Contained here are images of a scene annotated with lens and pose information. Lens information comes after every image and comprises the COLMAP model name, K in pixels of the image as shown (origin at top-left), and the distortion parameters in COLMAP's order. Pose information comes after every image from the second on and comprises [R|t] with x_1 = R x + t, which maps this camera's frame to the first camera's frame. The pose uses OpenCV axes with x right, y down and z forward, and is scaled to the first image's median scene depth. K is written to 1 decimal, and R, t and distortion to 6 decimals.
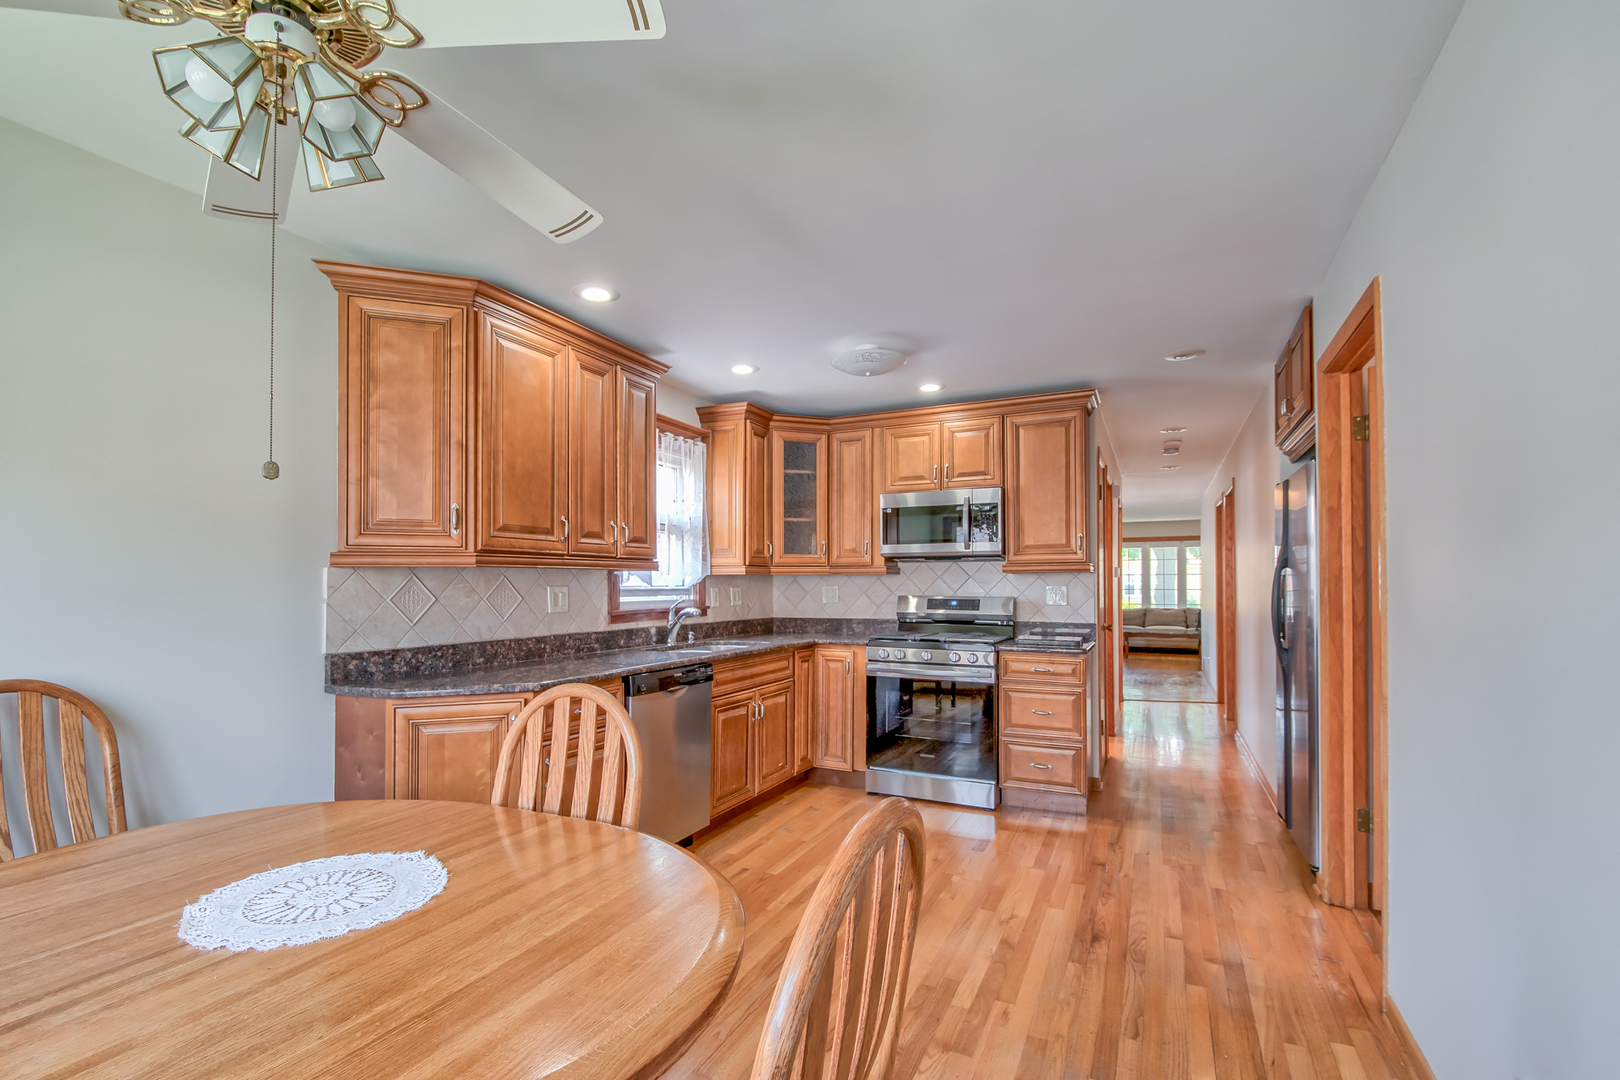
lens RADIAL K [[751.2, 0, 799.7], [0, 751.2, 571.1], [0, 0, 1]] dist [0.028466, 0.000073]
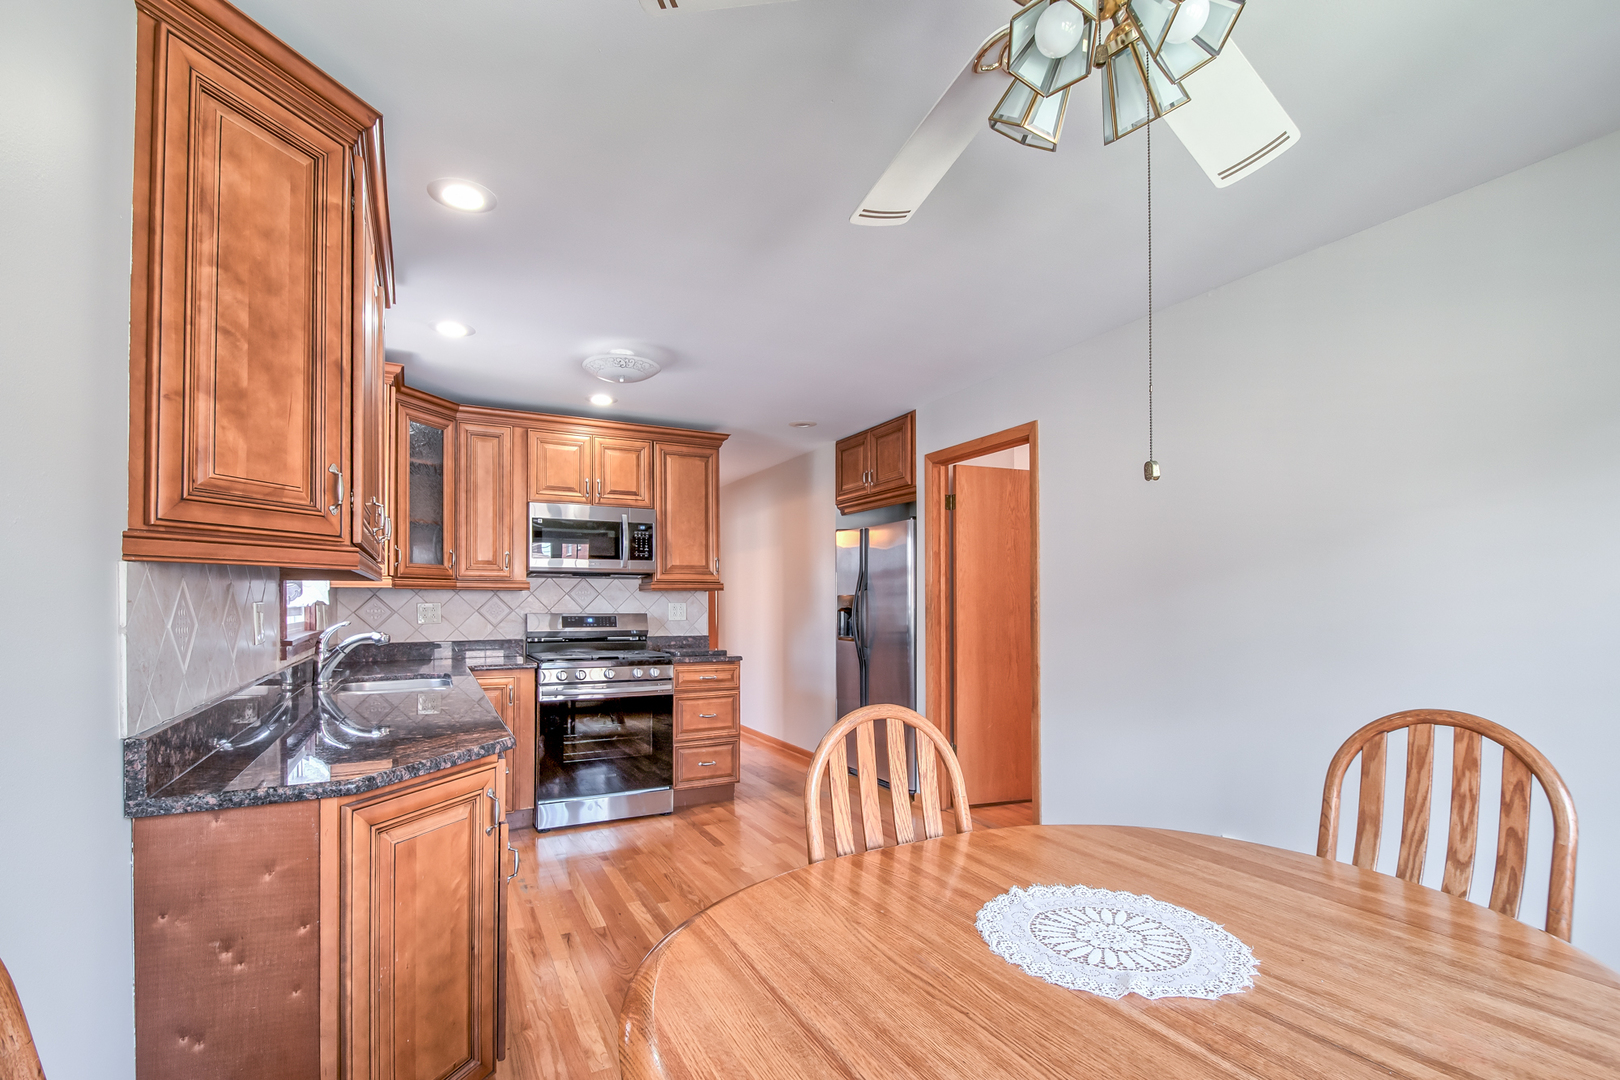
lens RADIAL K [[735.1, 0, 810.9], [0, 735.1, 590.2], [0, 0, 1]] dist [0.003513, -0.000178]
pose [[0.594262, 0.015258, 0.804127, -0.474217], [-0.015599, 0.999851, -0.007444, 0.006618], [-0.804120, -0.008120, 0.594411, 0.233091]]
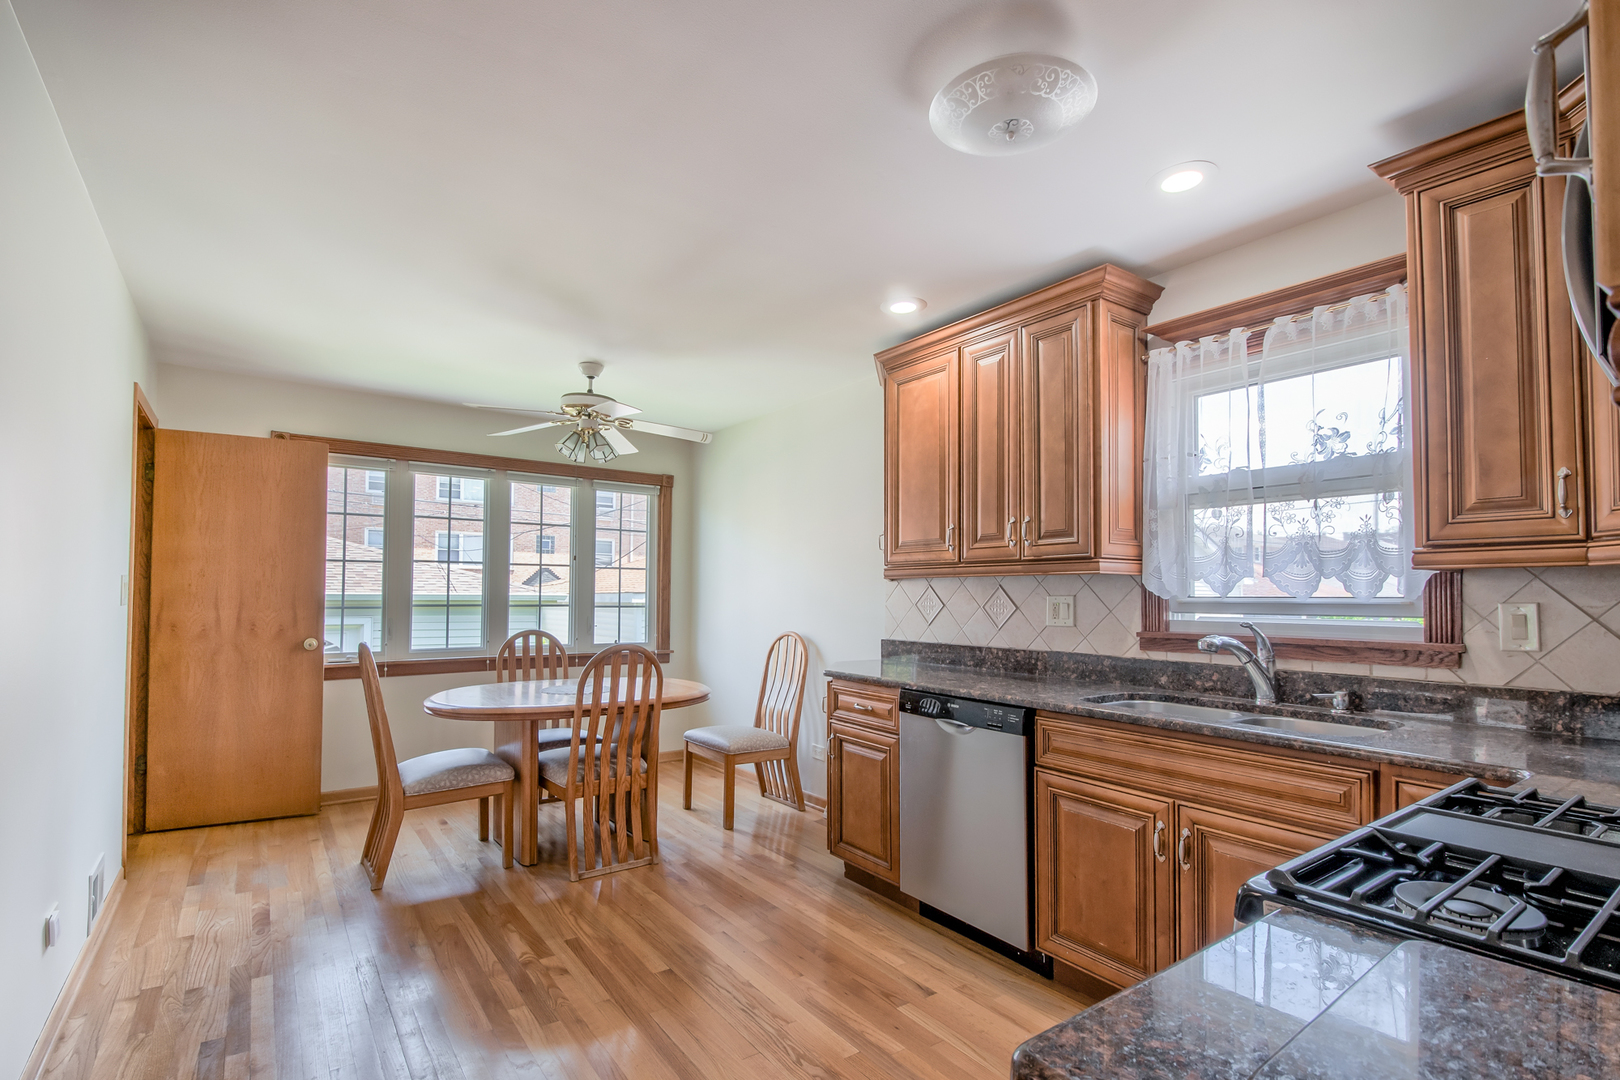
lens RADIAL K [[751.2, 0, 799.7], [0, 751.2, 571.1], [0, 0, 1]] dist [0.028466, 0.000073]
pose [[-0.477671, -0.031239, -0.877983, 0.508745], [0.007918, 0.999174, -0.039860, 0.020615], [0.878503, -0.025992, -0.477029, 1.010788]]
